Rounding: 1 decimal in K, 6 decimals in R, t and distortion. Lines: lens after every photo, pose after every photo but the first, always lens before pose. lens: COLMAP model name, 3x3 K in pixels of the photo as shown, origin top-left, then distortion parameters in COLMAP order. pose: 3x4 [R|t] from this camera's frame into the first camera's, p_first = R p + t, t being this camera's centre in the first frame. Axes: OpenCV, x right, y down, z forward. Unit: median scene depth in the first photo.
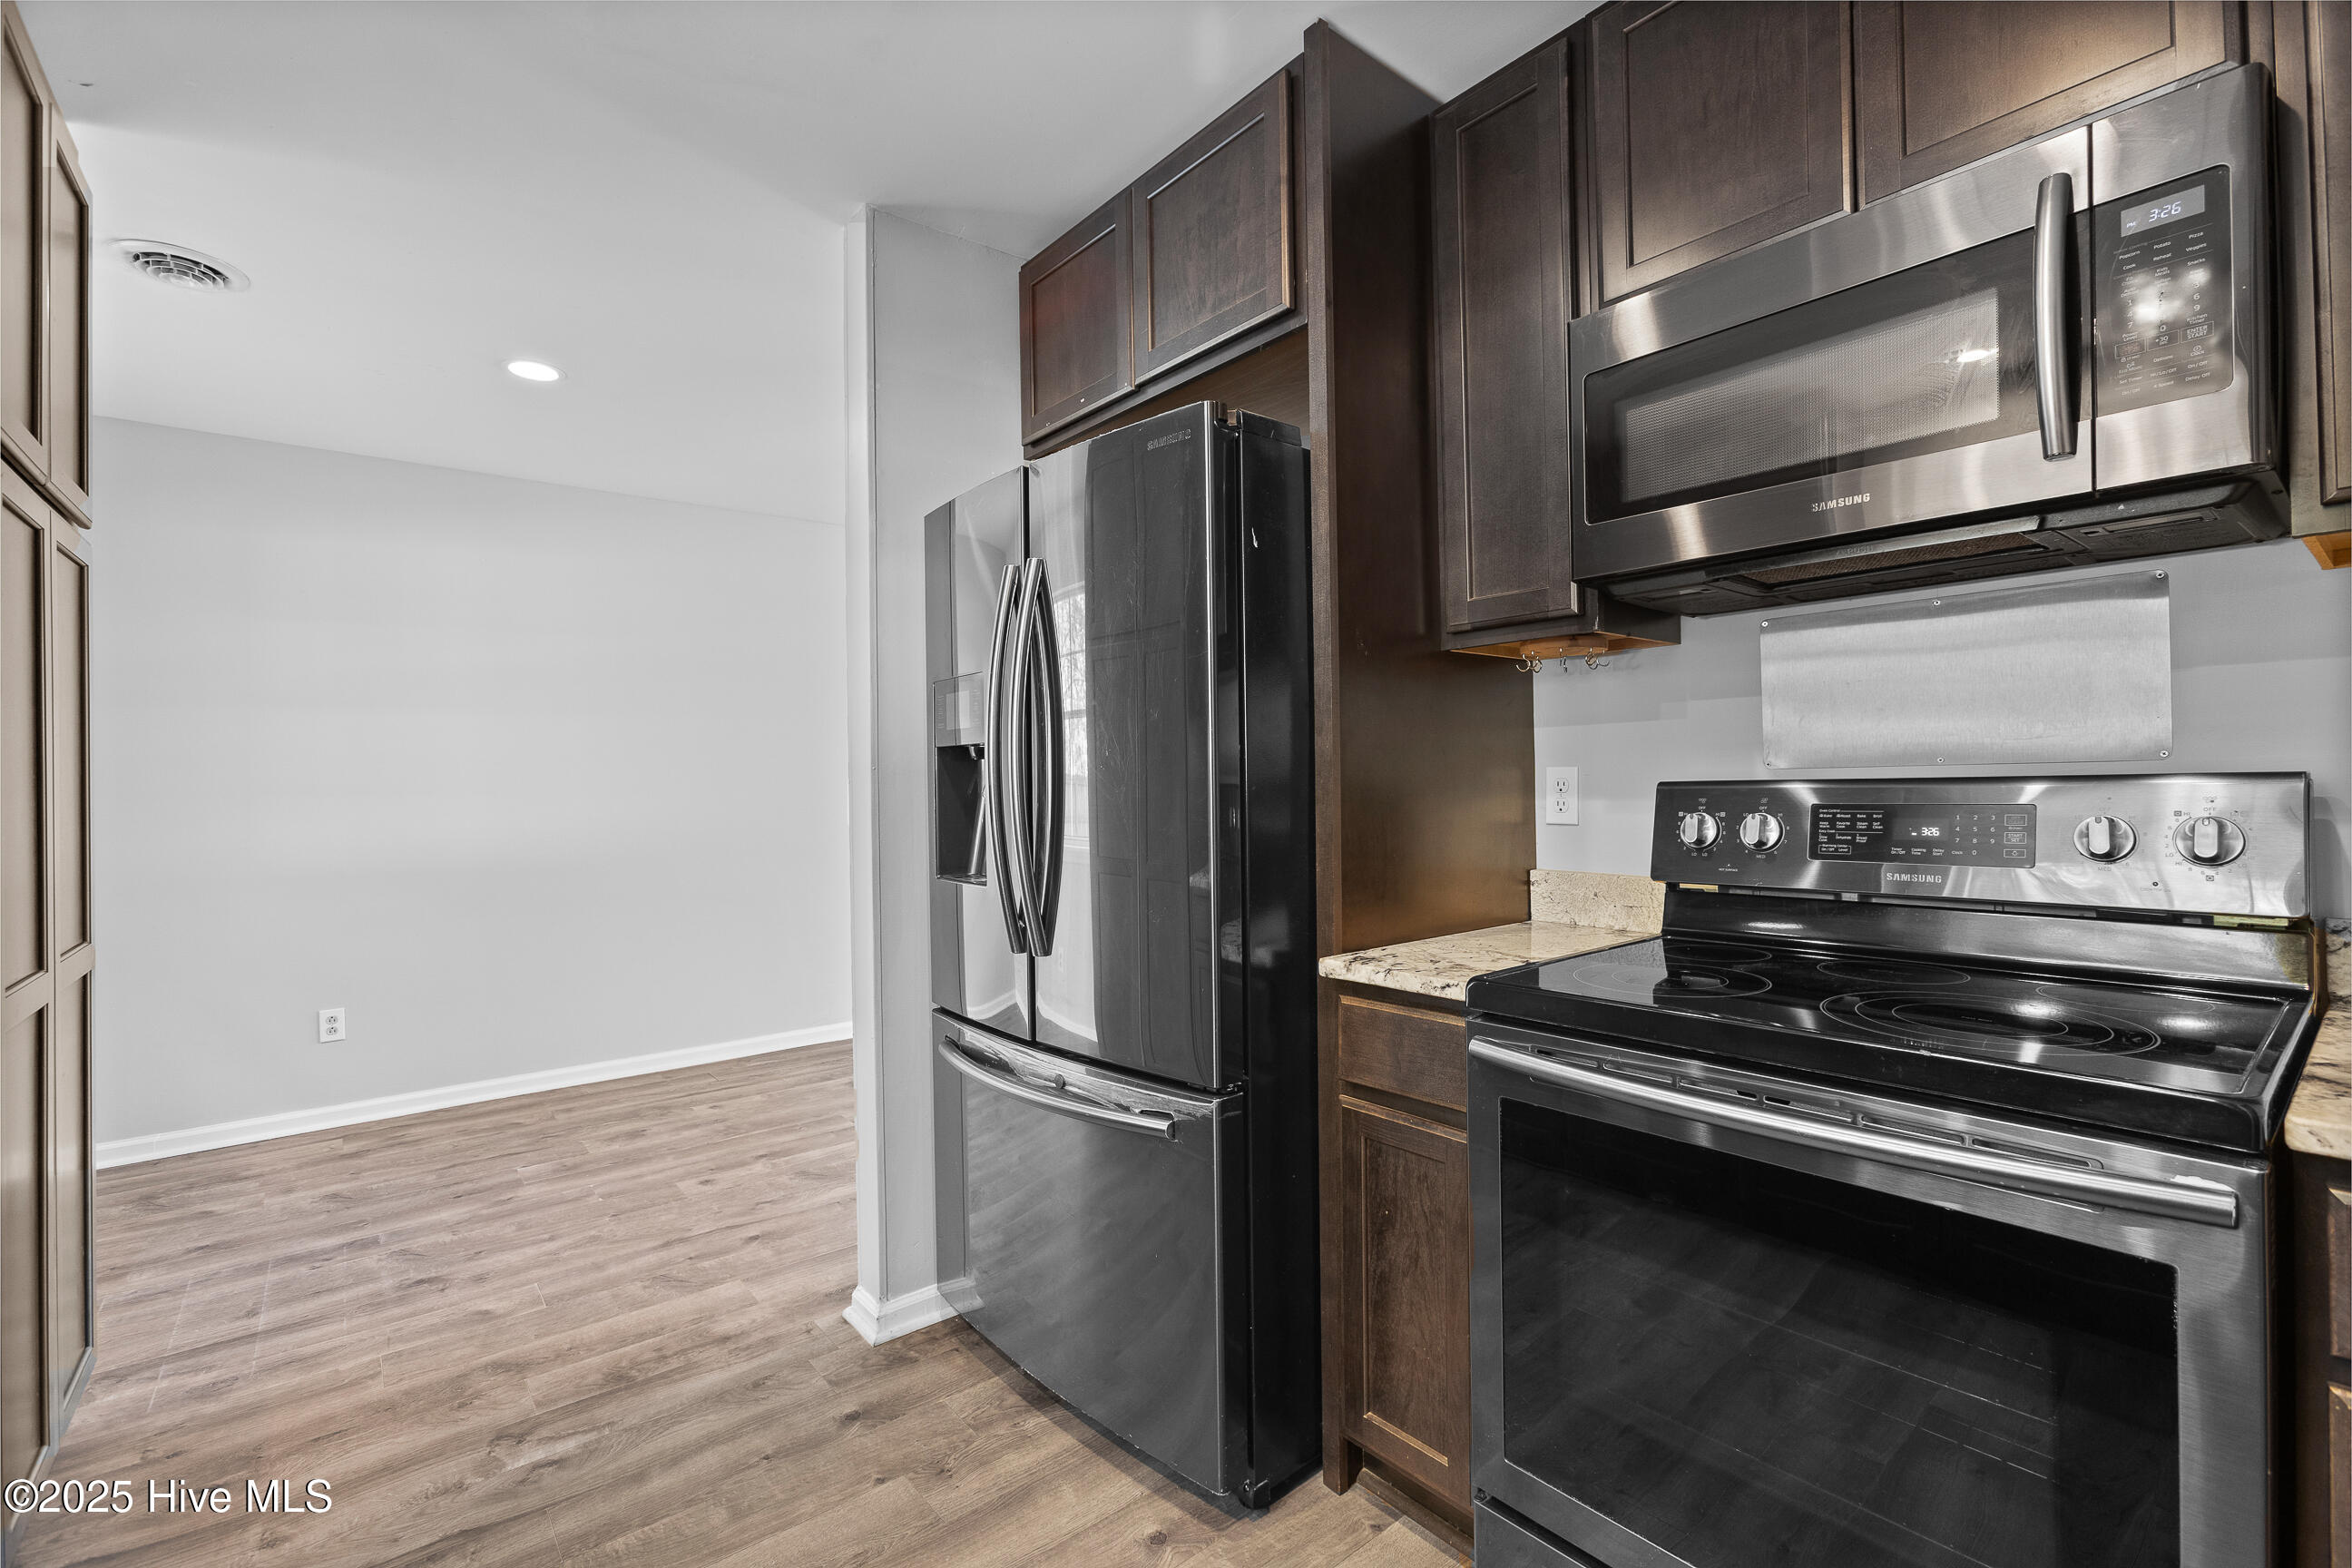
lens RADIAL K [[1038.0, 0, 1185.6], [0, 1038.0, 786.0], [0, 0, 1]] dist [-0.000063, -0.001088]
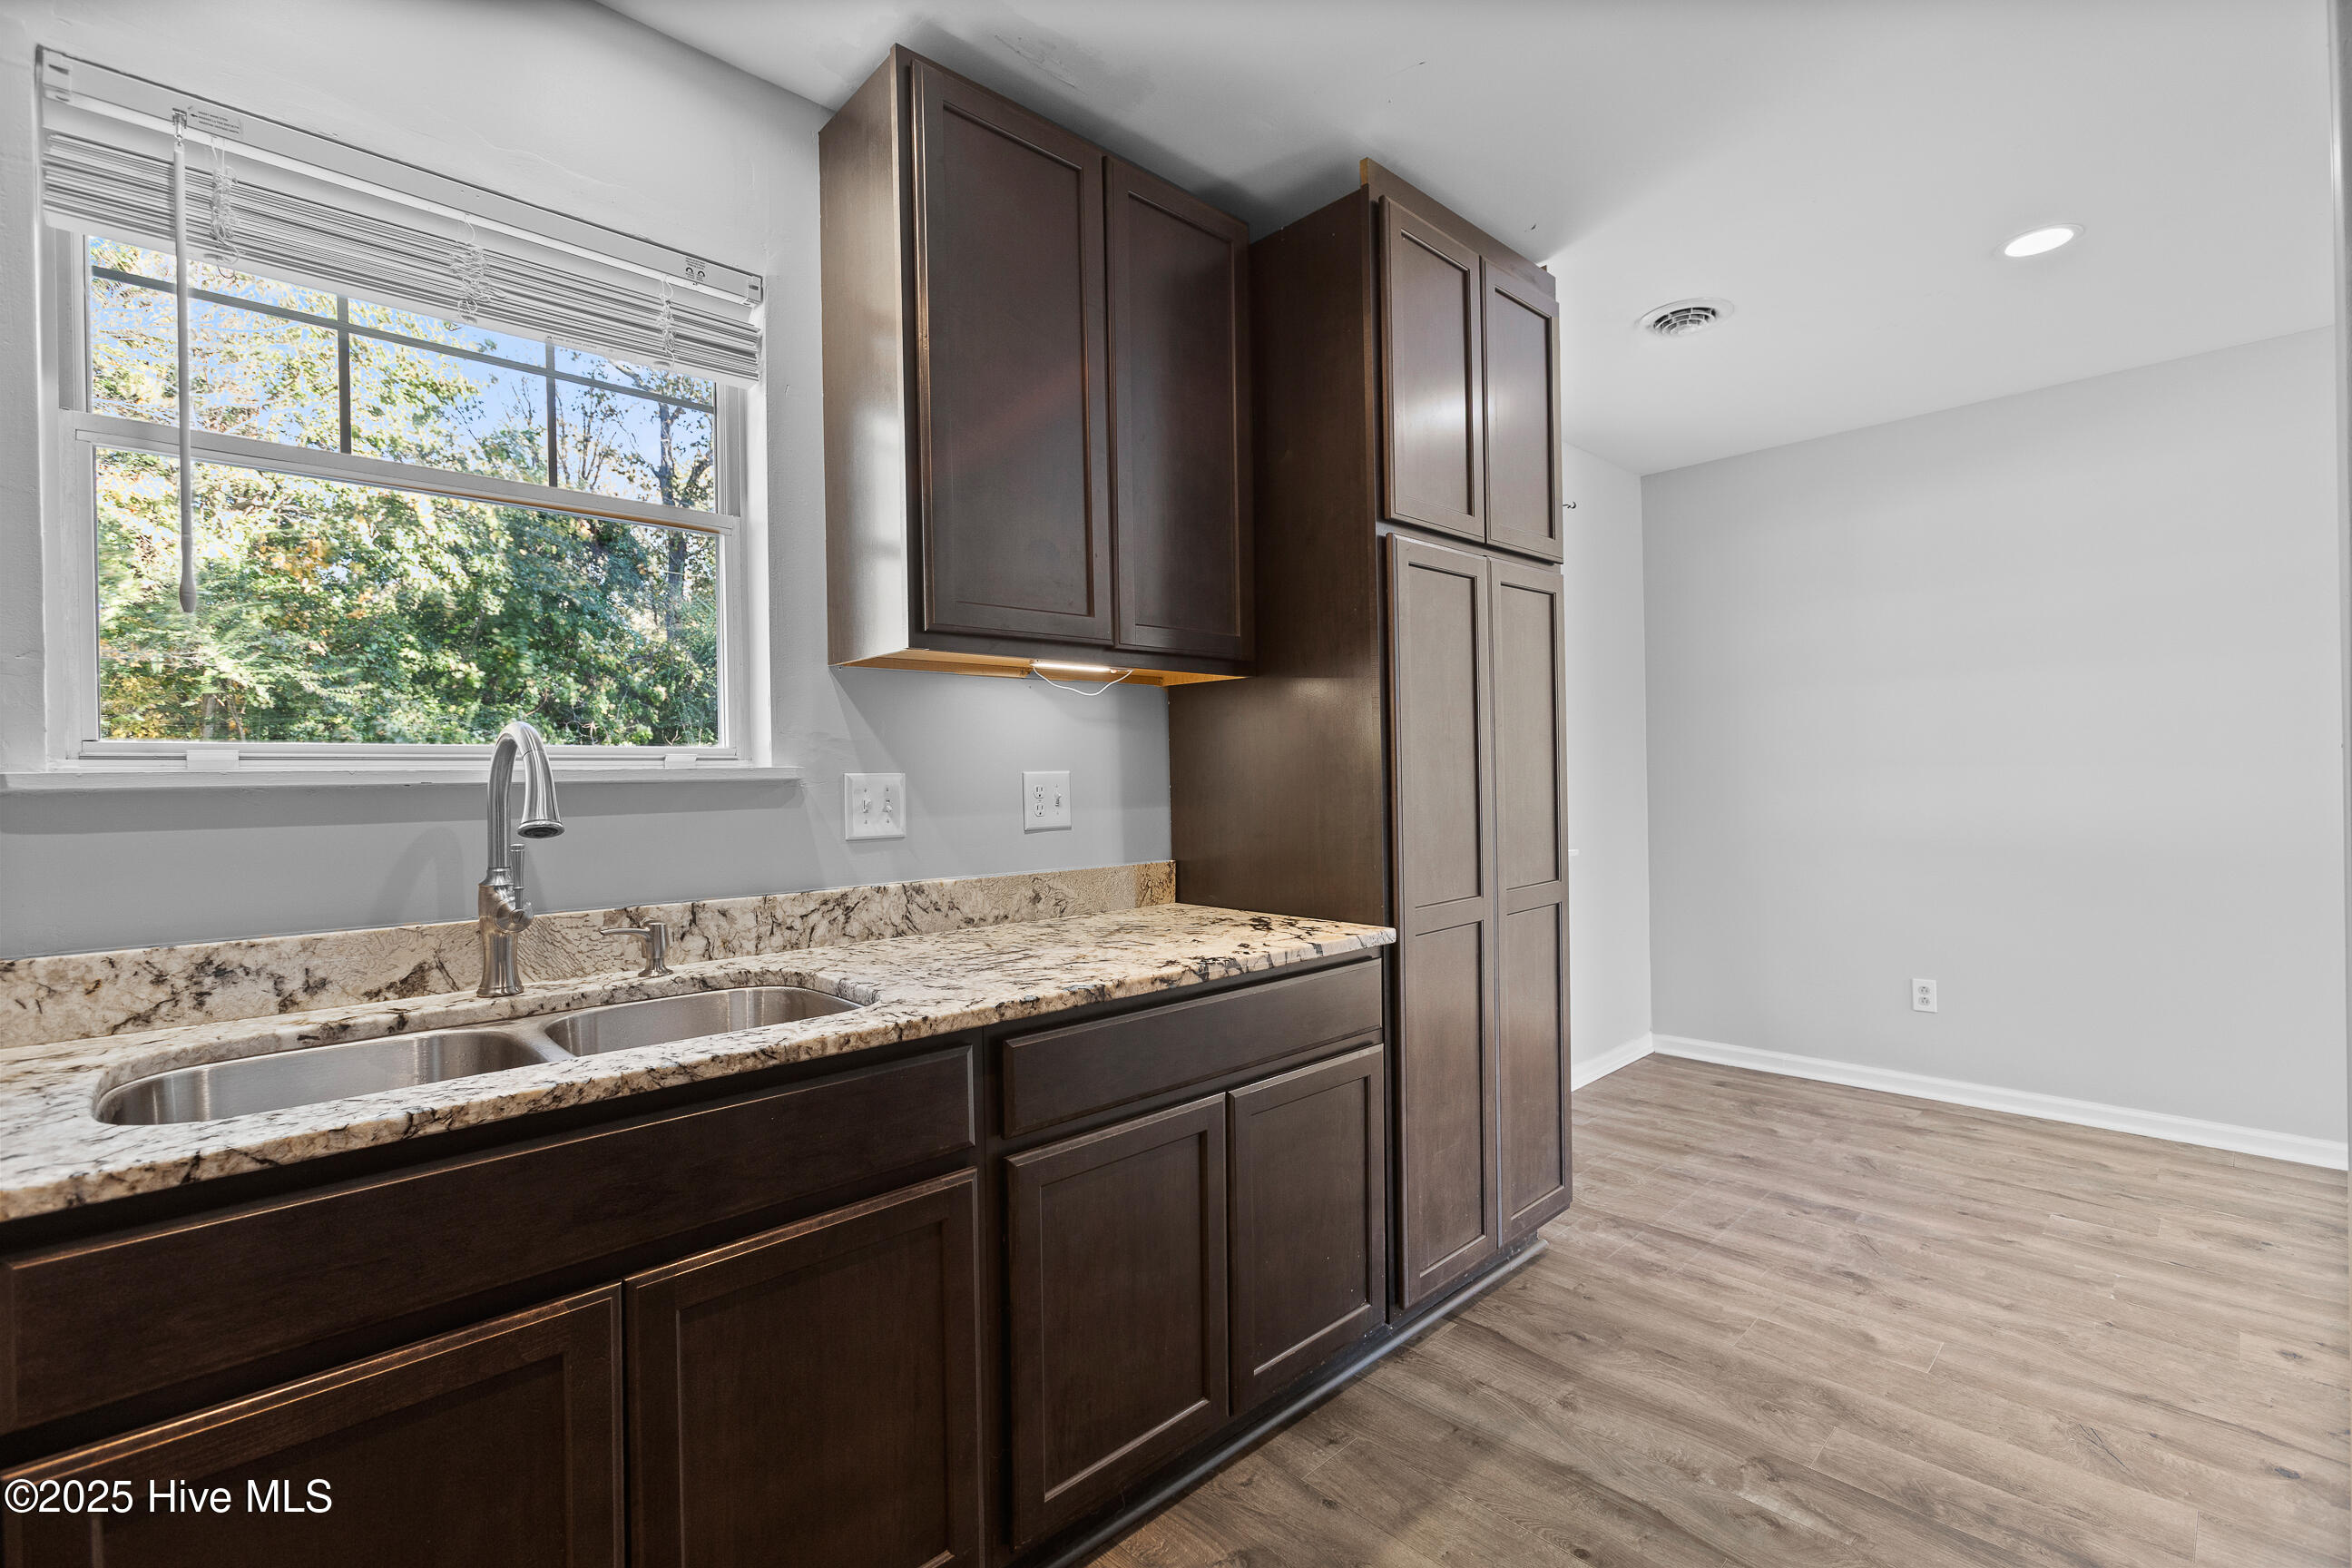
lens RADIAL K [[1038.0, 0, 1186.0], [0, 1038.0, 781.2], [0, 0, 1]] dist [-0.000063, -0.001088]
pose [[0.067348, 0.015813, -0.997604, 0.162209], [0.015742, 0.999733, 0.016909, -0.003381], [0.997605, -0.016843, 0.067081, 0.316641]]
